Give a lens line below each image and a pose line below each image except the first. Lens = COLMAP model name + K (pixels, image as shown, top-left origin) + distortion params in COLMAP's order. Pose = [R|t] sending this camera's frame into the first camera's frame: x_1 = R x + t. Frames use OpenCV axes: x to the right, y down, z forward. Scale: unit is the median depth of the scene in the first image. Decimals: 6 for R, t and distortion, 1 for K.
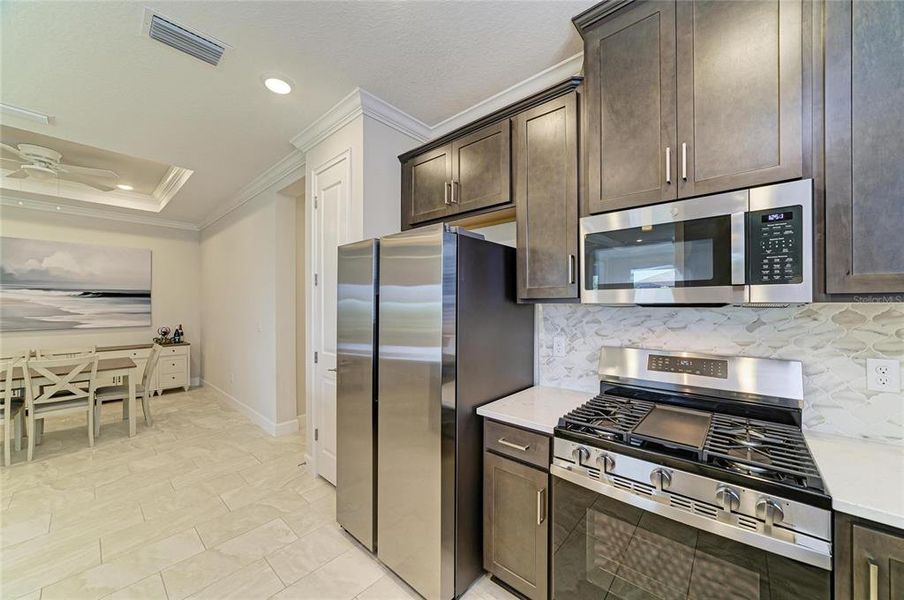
lens RADIAL K [[333.0, 0, 452.9], [0, 333.0, 303.1], [0, 0, 1]] dist [-0.019279, 0.005408]
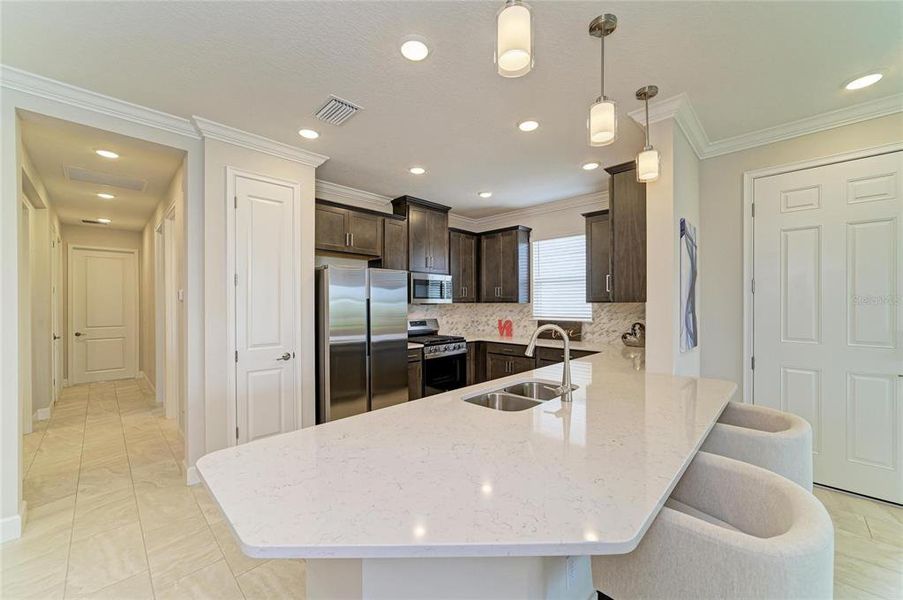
lens RADIAL K [[351.4, 0, 451.5], [0, 351.4, 300.0], [0, 0, 1]] dist [0.000854, 0.000147]
pose [[0.049312, 0.013921, 0.998686, -1.292934], [0.002165, 0.999899, -0.014045, 0.007826], [-0.998781, 0.002855, 0.049277, 0.264094]]
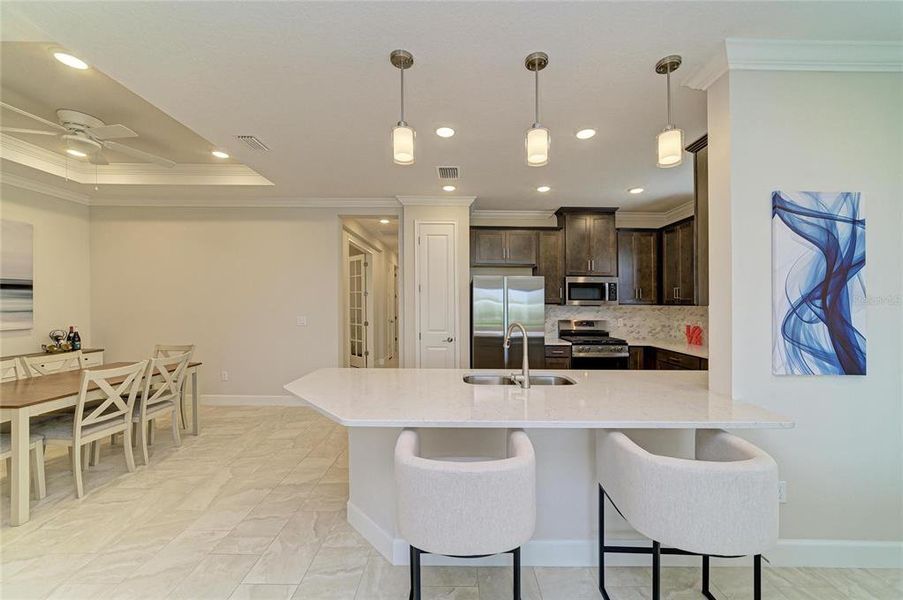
lens RADIAL K [[332.7, 0, 452.3], [0, 332.7, 303.1], [0, 0, 1]] dist [-0.019279, 0.005408]
pose [[0.743514, 0.012505, 0.668604, -1.231163], [-0.012444, 0.999911, -0.004864, 0.007411], [-0.668605, -0.004704, 0.743603, -0.287606]]
